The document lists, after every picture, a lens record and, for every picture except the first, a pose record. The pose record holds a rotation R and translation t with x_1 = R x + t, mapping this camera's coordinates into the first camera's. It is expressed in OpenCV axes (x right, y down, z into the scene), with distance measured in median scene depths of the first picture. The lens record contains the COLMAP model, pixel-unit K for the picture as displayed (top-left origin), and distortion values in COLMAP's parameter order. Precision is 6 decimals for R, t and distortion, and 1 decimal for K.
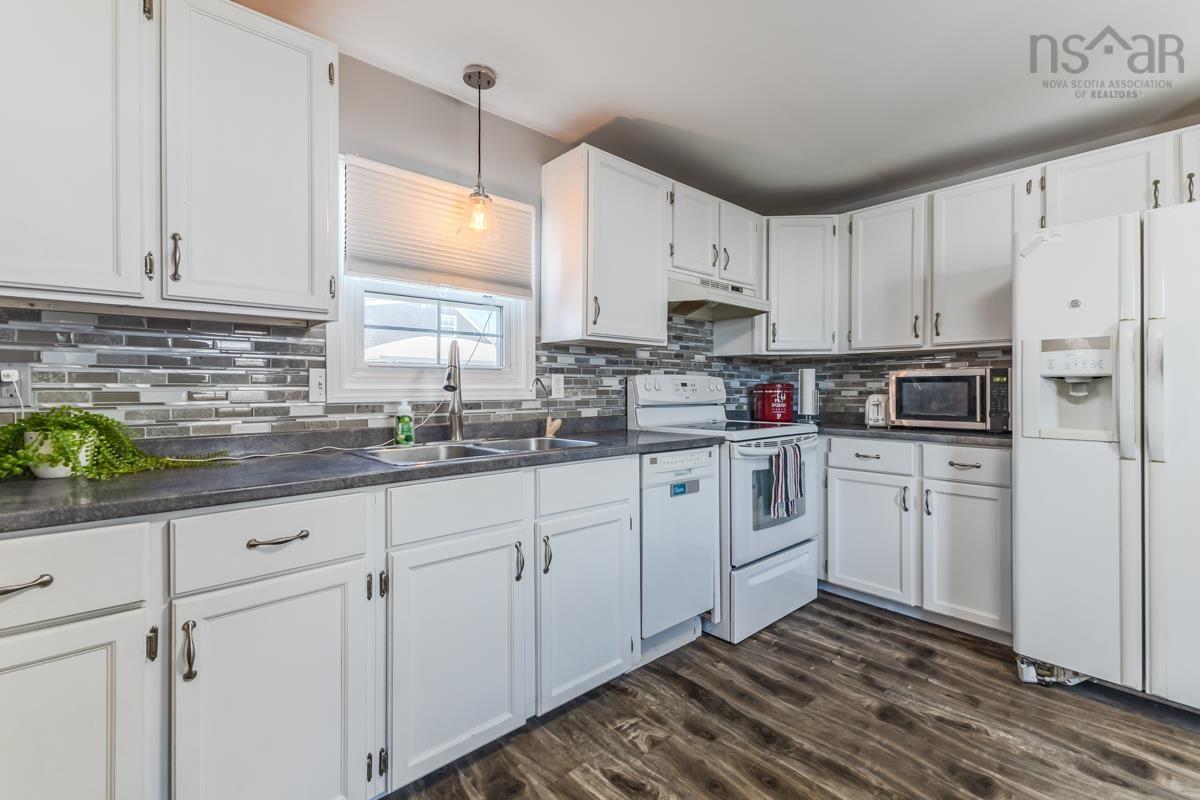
lens RADIAL K [[494.0, 0, 607.0], [0, 494.0, 384.6], [0, 0, 1]] dist [0.015449, -0.000166]
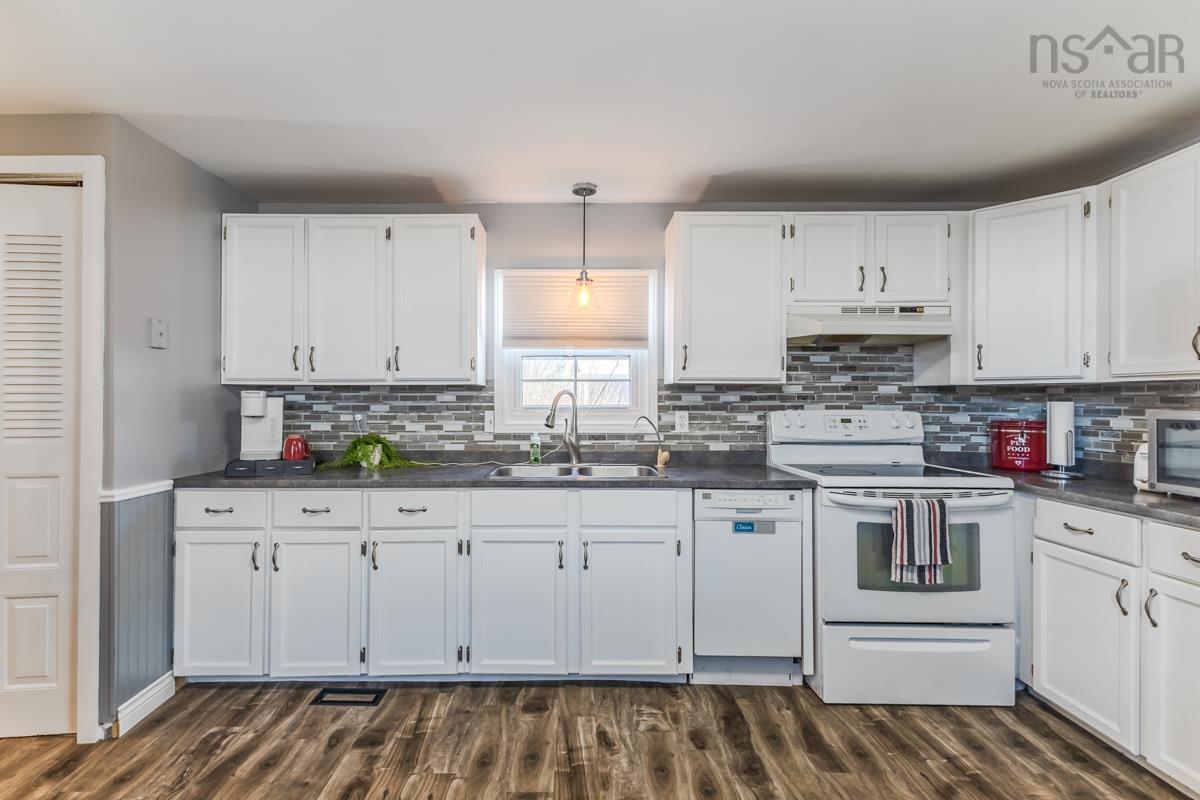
lens RADIAL K [[517.4, 0, 592.5], [0, 517.4, 399.8], [0, 0, 1]] dist [0.012789, -0.001001]
pose [[0.773937, -0.001980, -0.633260, 0.577147], [-0.000397, 0.999993, -0.003613, -0.050527], [0.633263, 0.003048, 0.773931, -0.046045]]
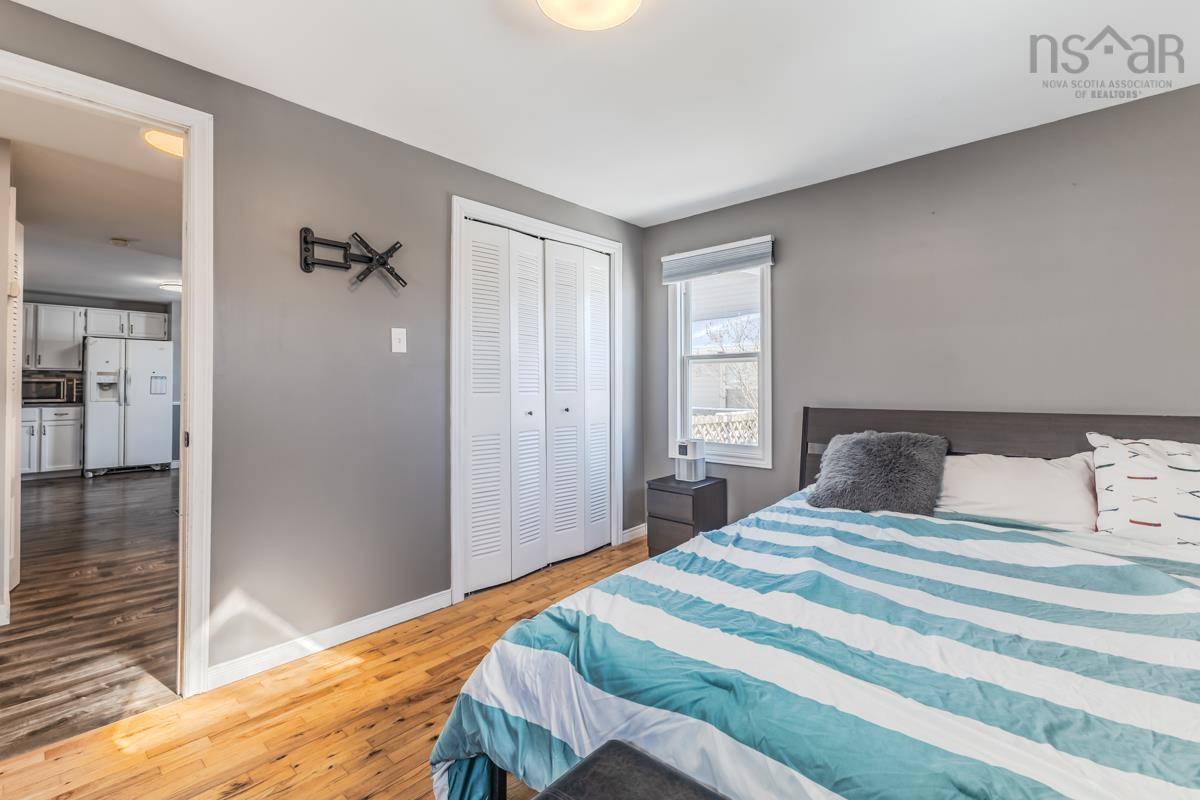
lens RADIAL K [[517.4, 0, 603.2], [0, 517.4, 390.6], [0, 0, 1]] dist [0.012789, -0.001001]
pose [[-0.117700, 0.010566, 0.992993, -2.410835], [-0.007229, 0.999908, -0.011497, 0.042180], [-0.993023, -0.008531, -0.117612, -1.563010]]
